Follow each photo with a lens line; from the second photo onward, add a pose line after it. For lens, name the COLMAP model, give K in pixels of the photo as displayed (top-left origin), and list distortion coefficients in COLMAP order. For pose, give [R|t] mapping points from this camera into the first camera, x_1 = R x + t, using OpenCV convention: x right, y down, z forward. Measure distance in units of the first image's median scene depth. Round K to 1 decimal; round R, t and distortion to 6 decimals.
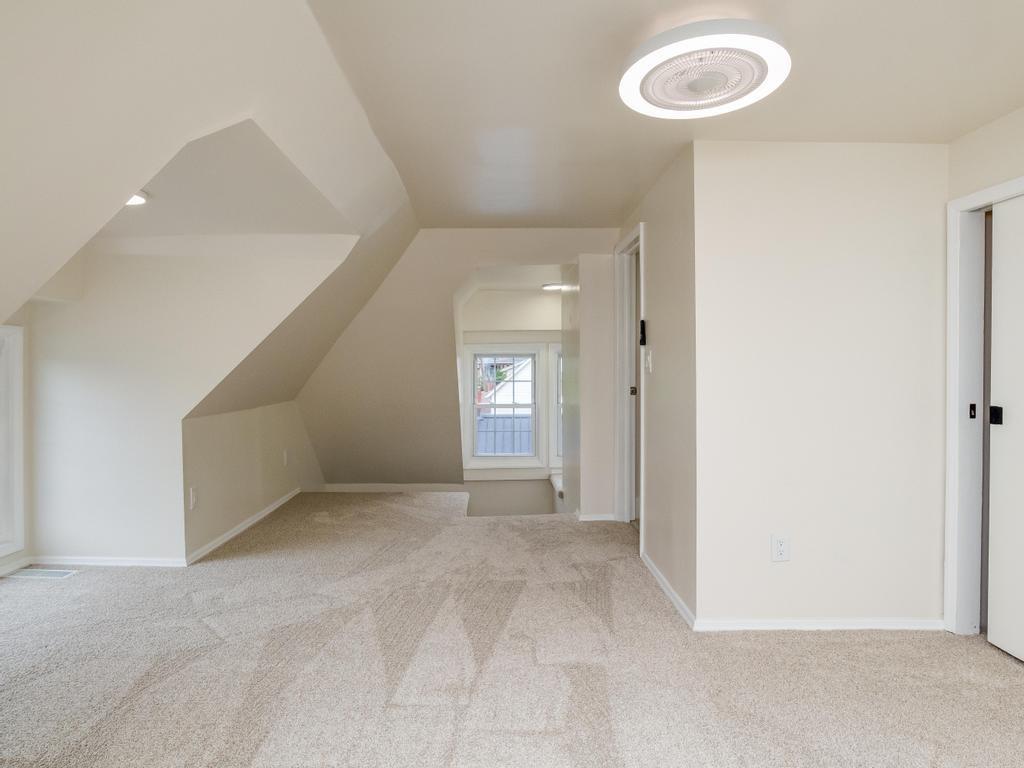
lens RADIAL K [[643.3, 0, 510.8], [0, 643.3, 376.4], [0, 0, 1]] dist [-0.021084, 0.019118]
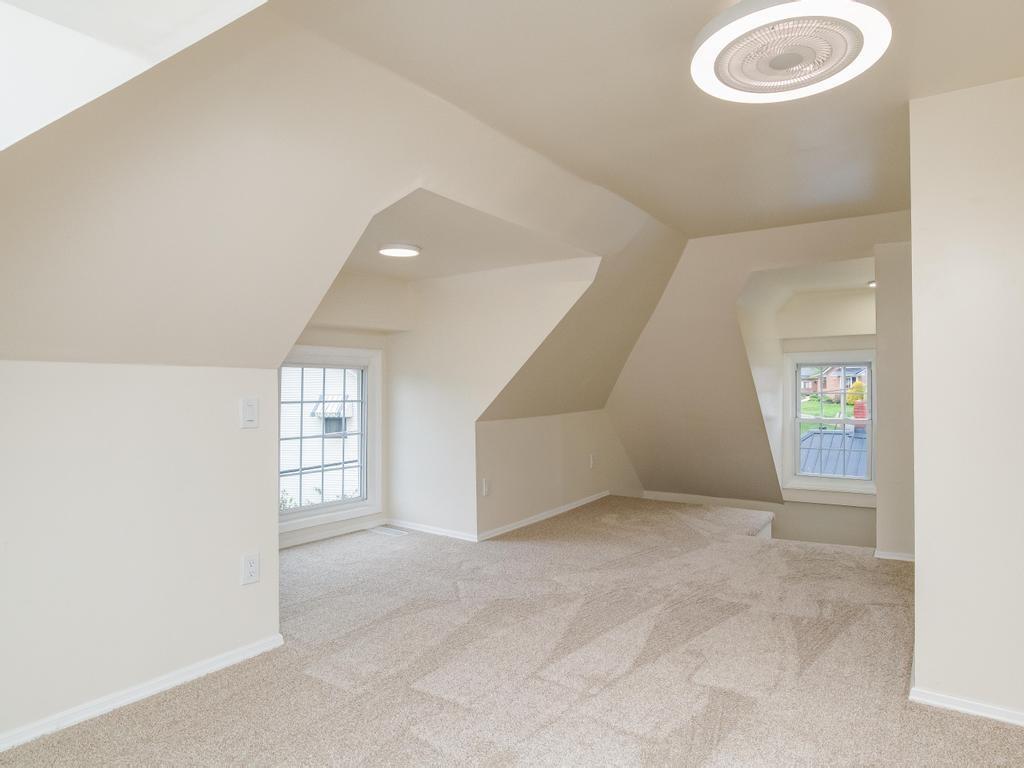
lens RADIAL K [[643.3, 0, 496.7], [0, 643.3, 390.9], [0, 0, 1]] dist [-0.021084, 0.019118]
pose [[0.811320, 0.005376, -0.584578, 0.257211], [-0.002420, 0.999980, 0.005837, -0.000300], [0.584598, -0.003321, 0.811316, 0.022658]]
